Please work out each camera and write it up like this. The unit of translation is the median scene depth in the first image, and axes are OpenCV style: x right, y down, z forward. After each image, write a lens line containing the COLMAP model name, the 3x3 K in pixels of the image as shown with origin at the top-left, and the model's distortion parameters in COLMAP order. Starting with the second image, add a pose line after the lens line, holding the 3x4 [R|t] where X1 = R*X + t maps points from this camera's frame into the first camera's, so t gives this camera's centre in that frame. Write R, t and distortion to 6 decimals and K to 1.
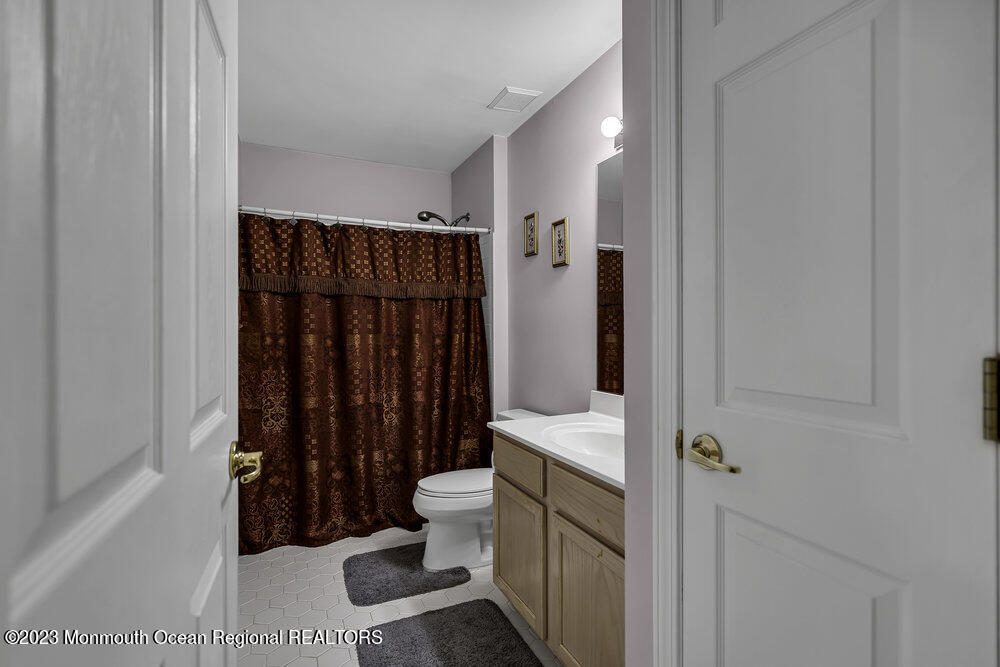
lens RADIAL K [[459.6, 0, 499.1], [0, 459.6, 333.8], [0, 0, 1]] dist [-0.002457, -0.000326]
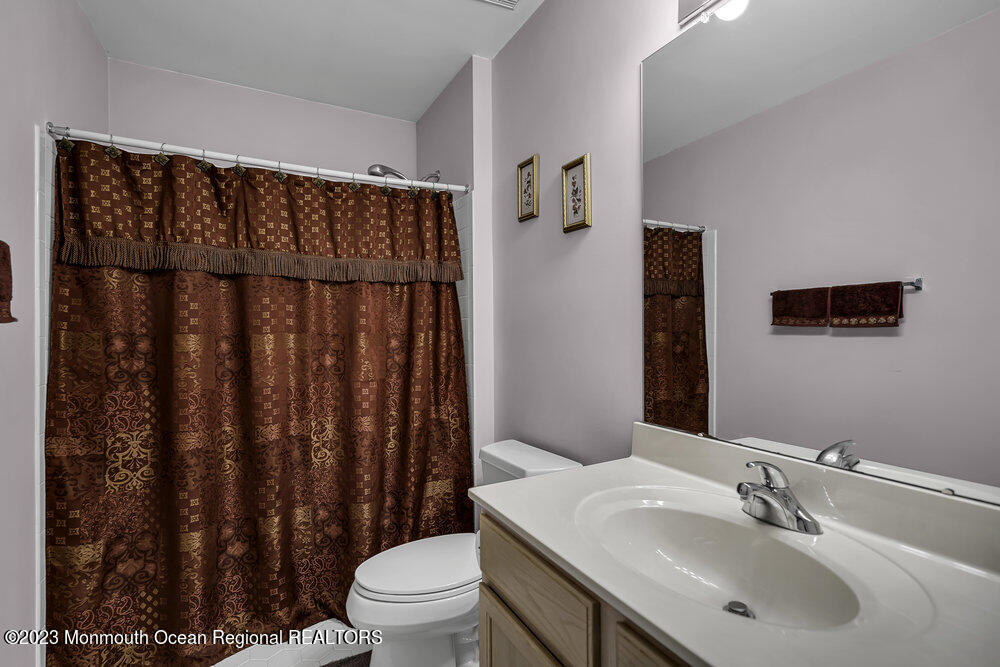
lens RADIAL K [[459.6, 0, 500.1], [0, 459.6, 328.2], [0, 0, 1]] dist [-0.002457, -0.000326]
pose [[0.998382, -0.003340, 0.056758, -0.012767], [0.003676, 0.999976, -0.005805, -0.002058], [-0.056738, 0.006004, 0.998371, 0.319823]]
